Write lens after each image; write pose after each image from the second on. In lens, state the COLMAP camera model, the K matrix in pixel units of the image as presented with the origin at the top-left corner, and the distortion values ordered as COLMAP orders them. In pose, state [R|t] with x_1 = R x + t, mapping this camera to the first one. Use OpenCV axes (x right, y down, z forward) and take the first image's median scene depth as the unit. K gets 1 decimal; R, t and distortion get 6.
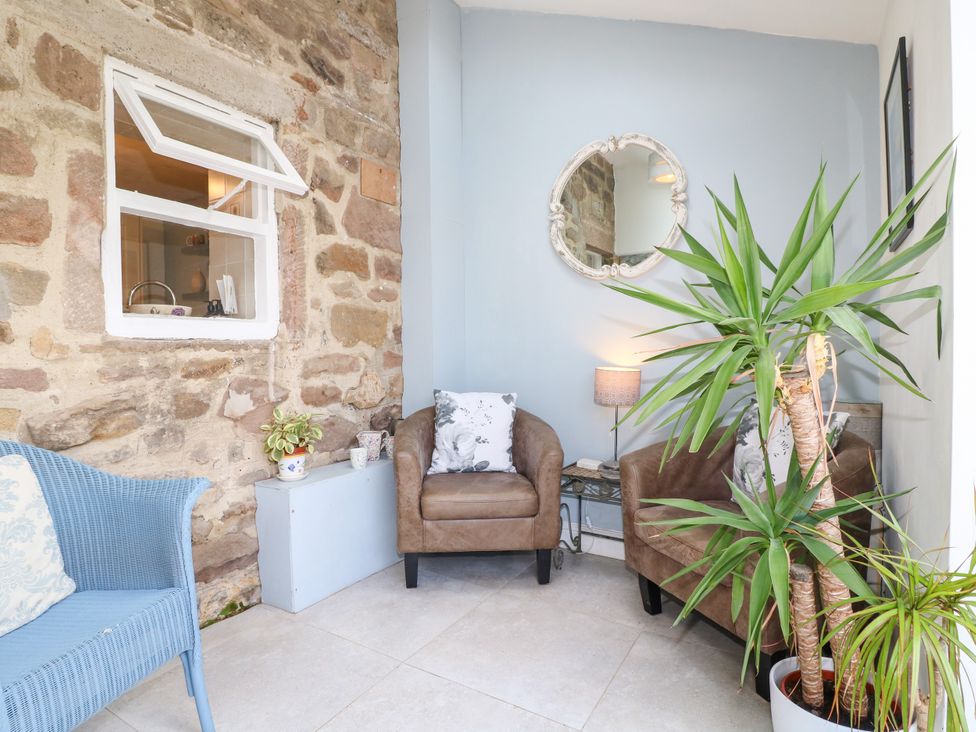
lens RADIAL K [[535.0, 0, 492.0], [0, 535.0, 362.2], [0, 0, 1]] dist [-0.001106, -0.012304]
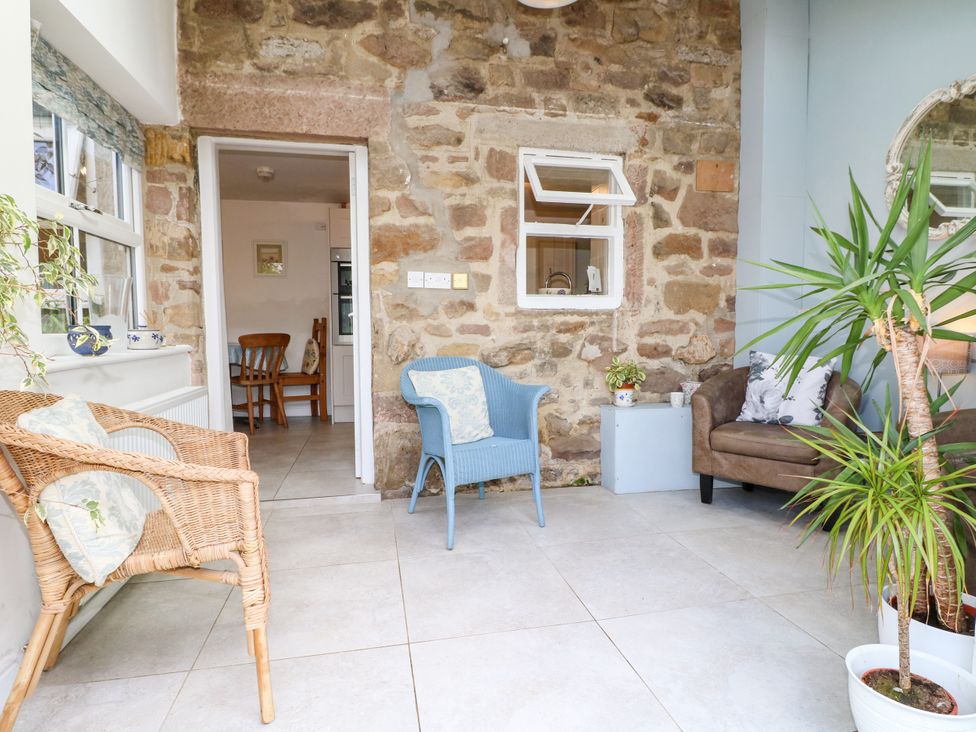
lens RADIAL K [[535.0, 0, 488.9], [0, 535.0, 365.9], [0, 0, 1]] dist [-0.001106, -0.012304]
pose [[0.688883, 0.059779, -0.722404, 0.407578], [-0.020438, 0.997799, 0.063078, 0.027515], [0.724584, -0.028689, 0.688589, -0.247933]]
